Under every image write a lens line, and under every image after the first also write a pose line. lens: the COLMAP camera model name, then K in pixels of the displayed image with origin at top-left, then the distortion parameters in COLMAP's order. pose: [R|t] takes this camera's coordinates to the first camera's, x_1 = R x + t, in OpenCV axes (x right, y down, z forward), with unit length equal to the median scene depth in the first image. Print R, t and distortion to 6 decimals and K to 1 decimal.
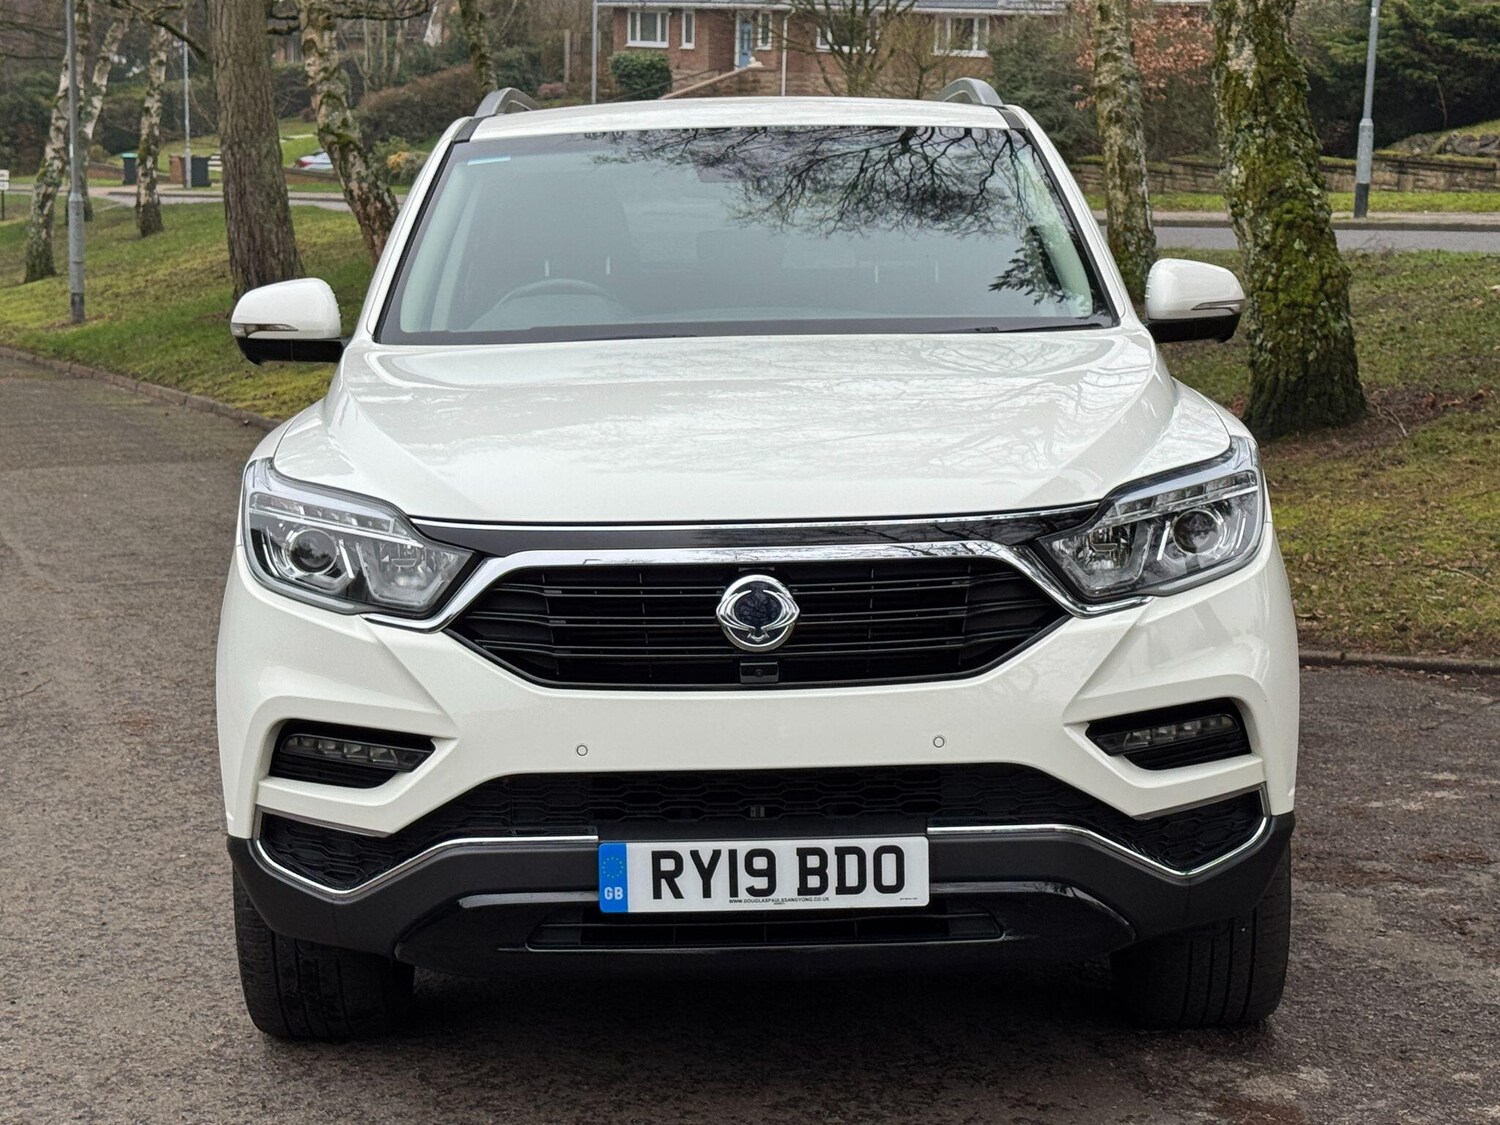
lens RADIAL K [[2865.4, 0, 727.2], [0, 2865.4, 562.4], [0, 0, 1]] dist [0.145140, 0.053611]
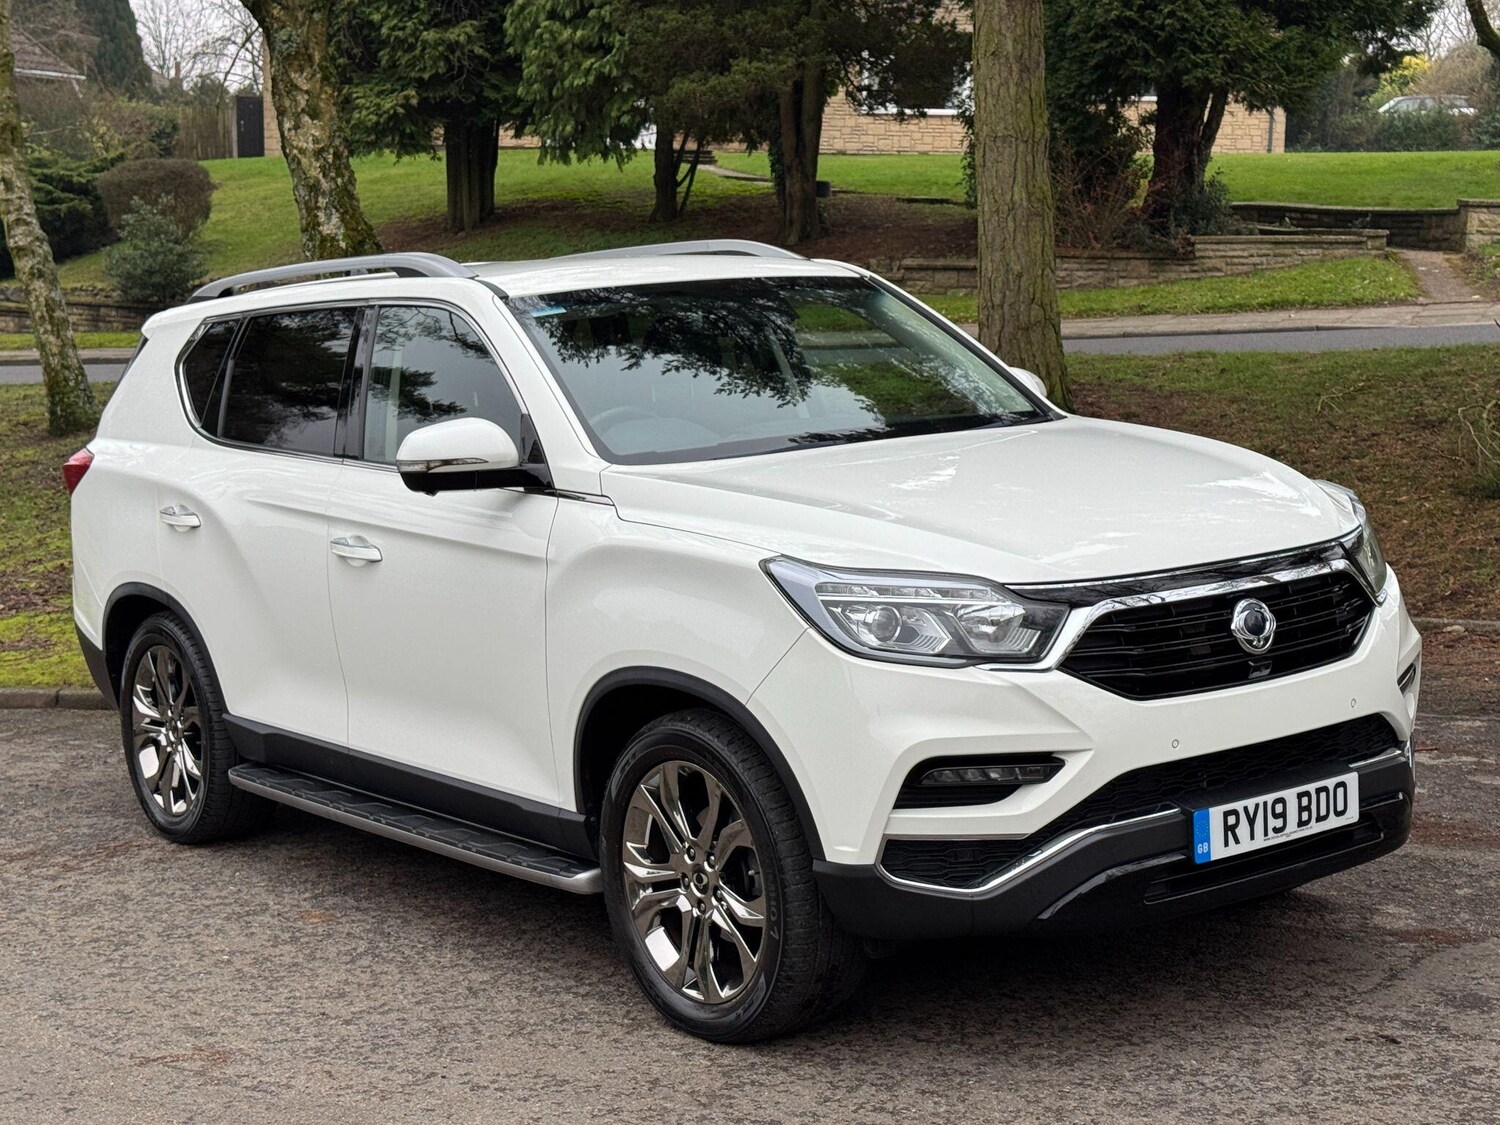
lens RADIAL K [[2342.3, 0, 750.0], [0, 2342.3, 562.5], [0, 0, 1]] dist [0.138265, 0.013014]
pose [[0.807355, -0.094959, 0.582376, -0.829038], [0.112282, 0.993656, 0.006361, -0.046134], [-0.579285, 0.060254, 0.812895, 0.227195]]
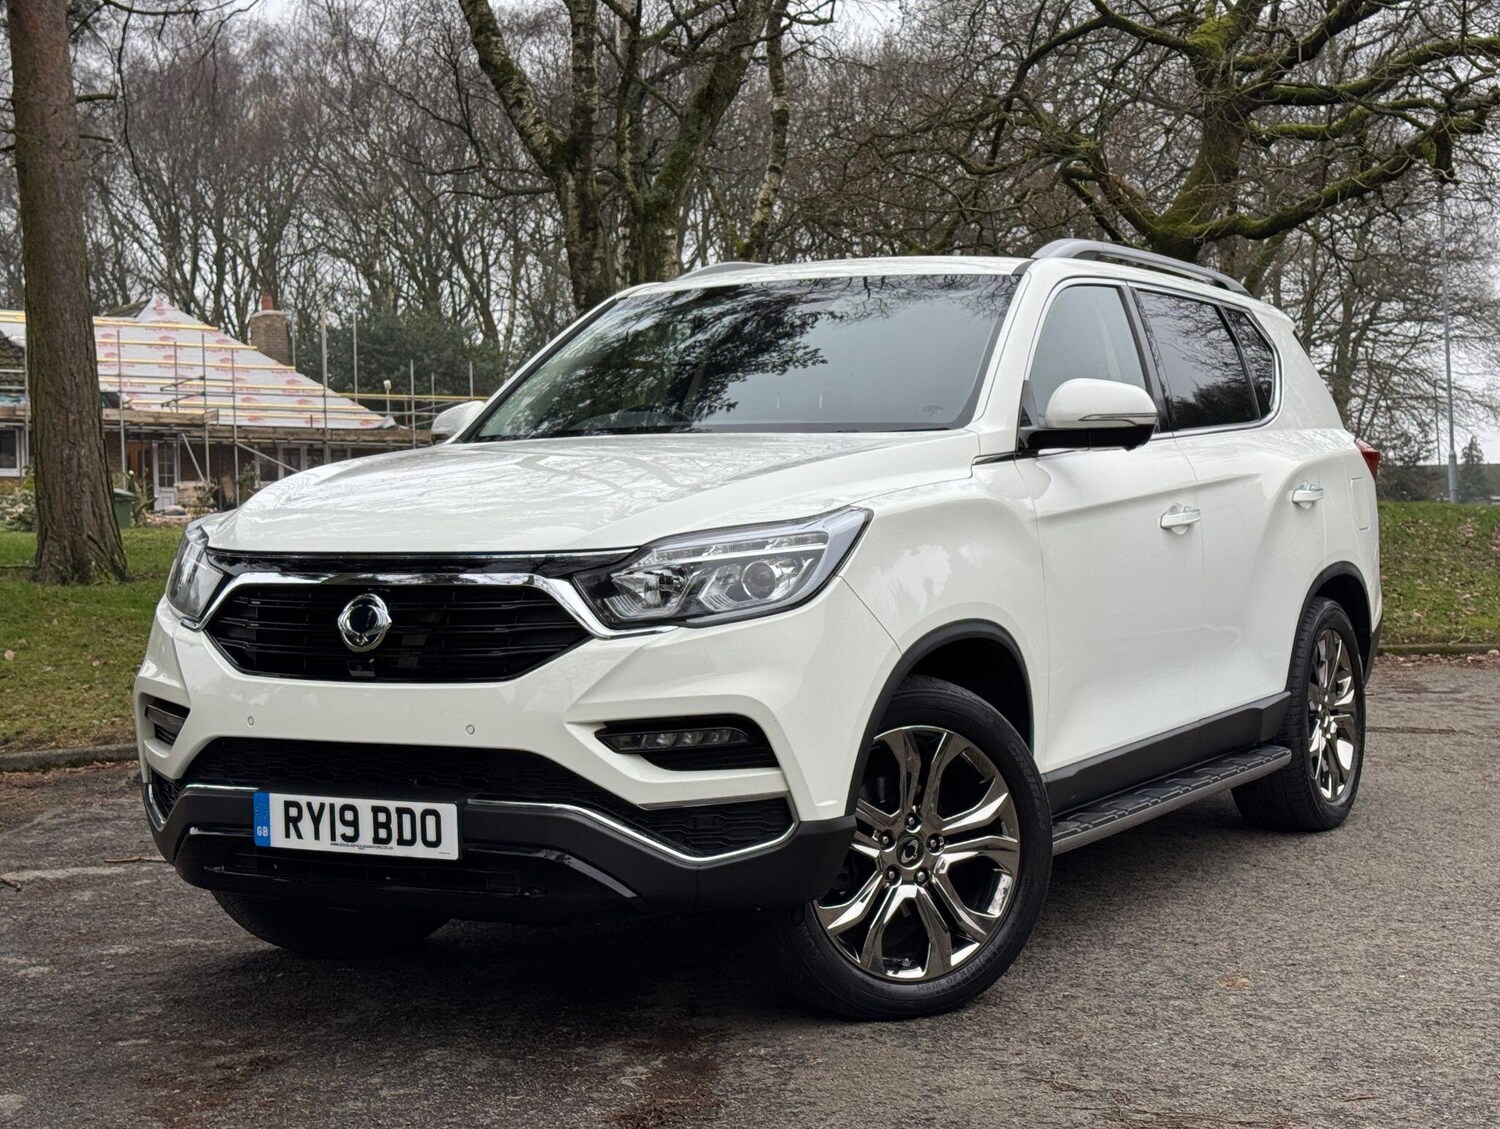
lens RADIAL K [[2422.4, 0, 767.2], [0, 2422.4, 537.0], [0, 0, 1]] dist [0.158452, 0.027969]
pose [[0.865875, 0.018394, -0.499923, 0.718389], [-0.059303, 0.996051, -0.066065, 0.041018], [0.496733, 0.086851, 0.863547, 0.134235]]
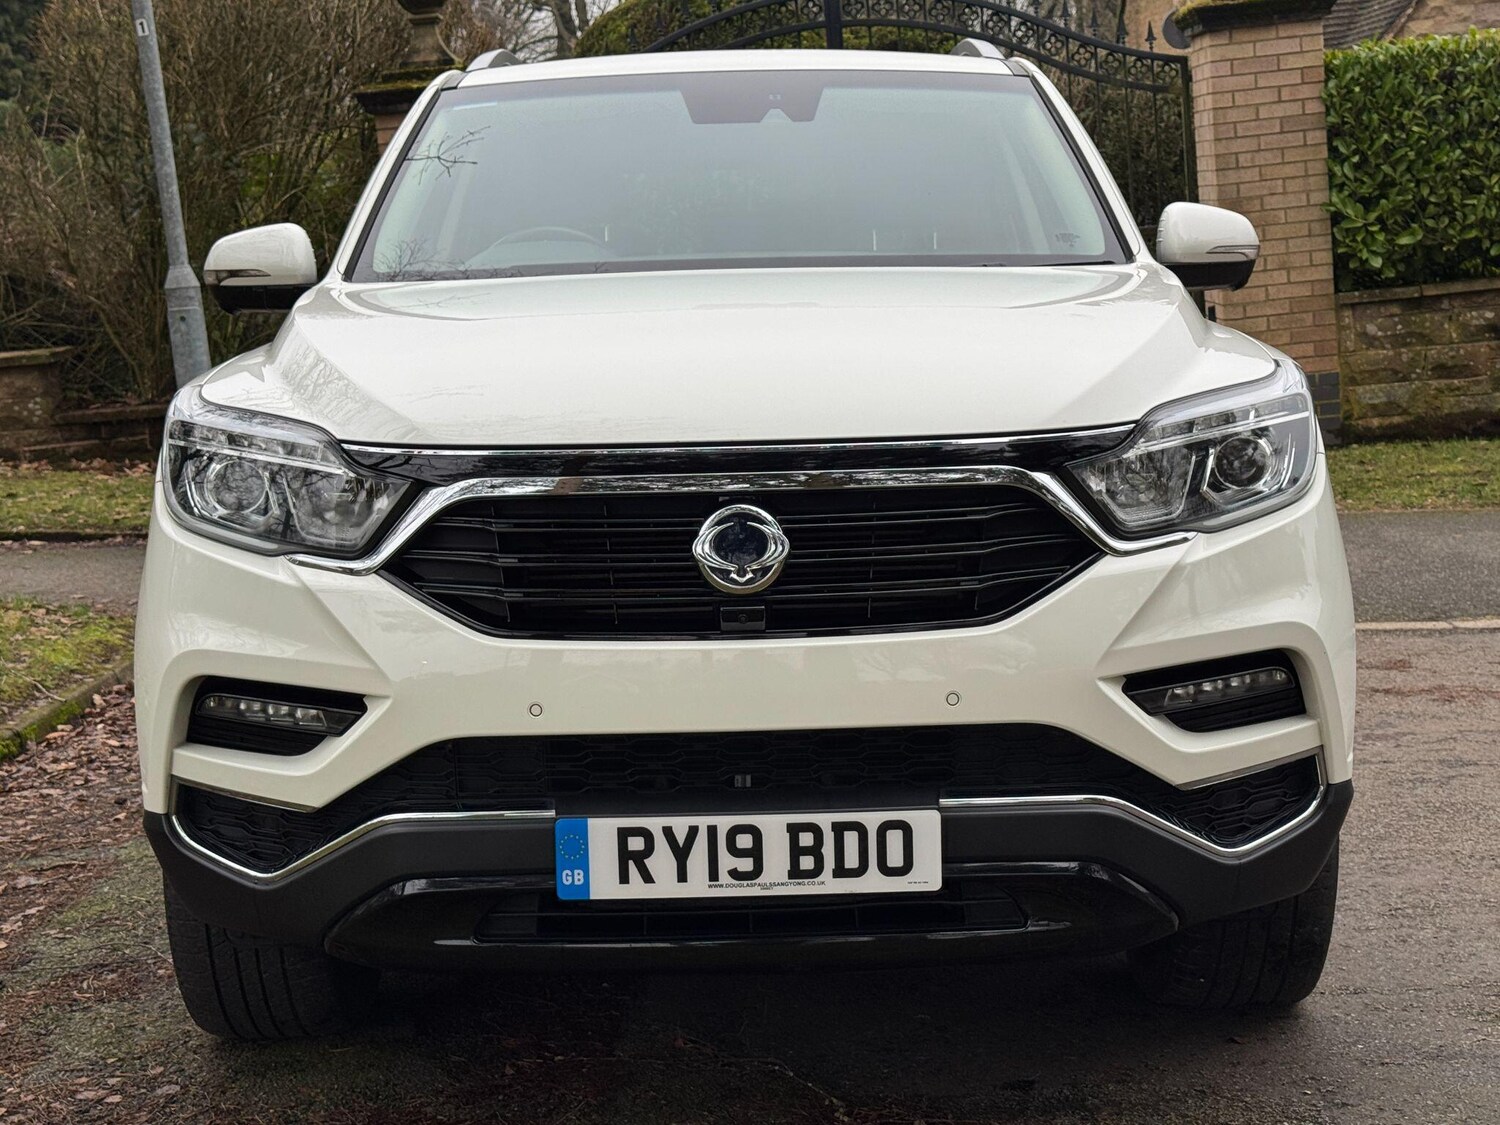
lens RADIAL K [[2297.2, 0, 754.6], [0, 2297.2, 556.7], [0, 0, 1]] dist [0.143716, -0.013728]
pose [[0.999996, -0.002790, -0.000164, 0.014858], [0.002789, 0.999969, -0.007346, 0.024926], [0.000184, 0.007345, 0.999973, 0.312327]]
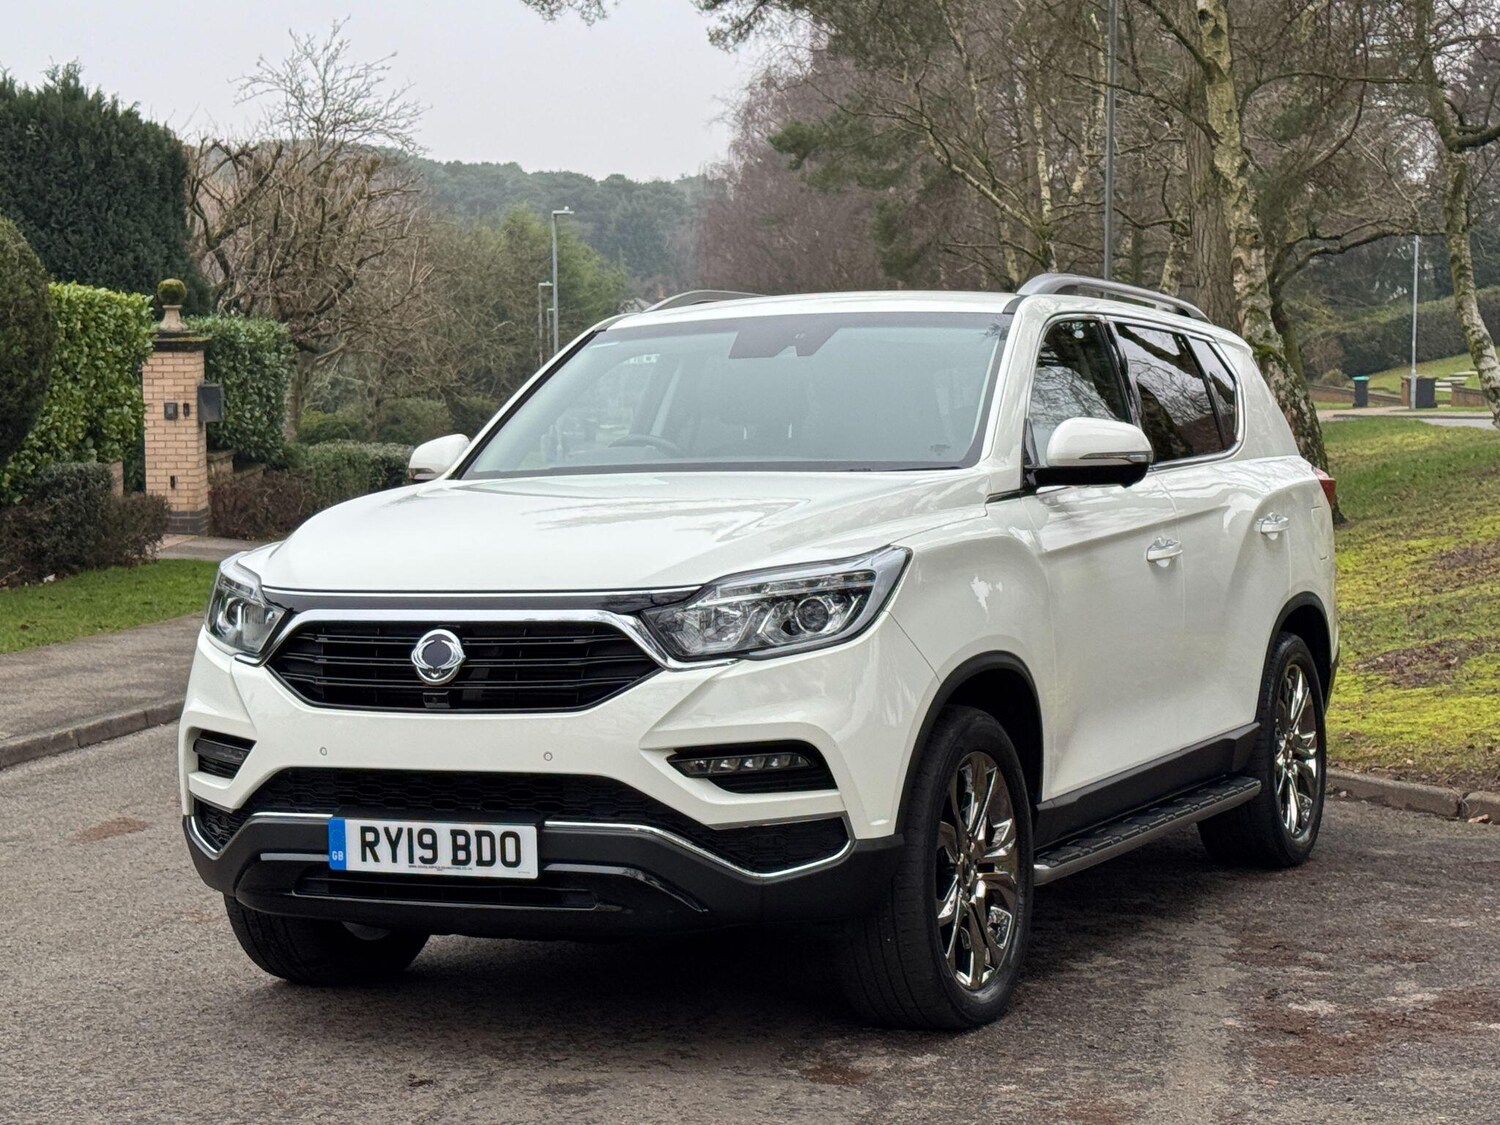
lens RADIAL K [[2966.6, 0, 746.6], [0, 2966.6, 561.6], [0, 0, 1]] dist [0.123857, 0.055525]
pose [[0.901160, 0.015924, -0.433195, 0.760089], [-0.050578, 0.996362, -0.068590, 0.062139], [0.430527, 0.083720, 0.898687, -0.222244]]
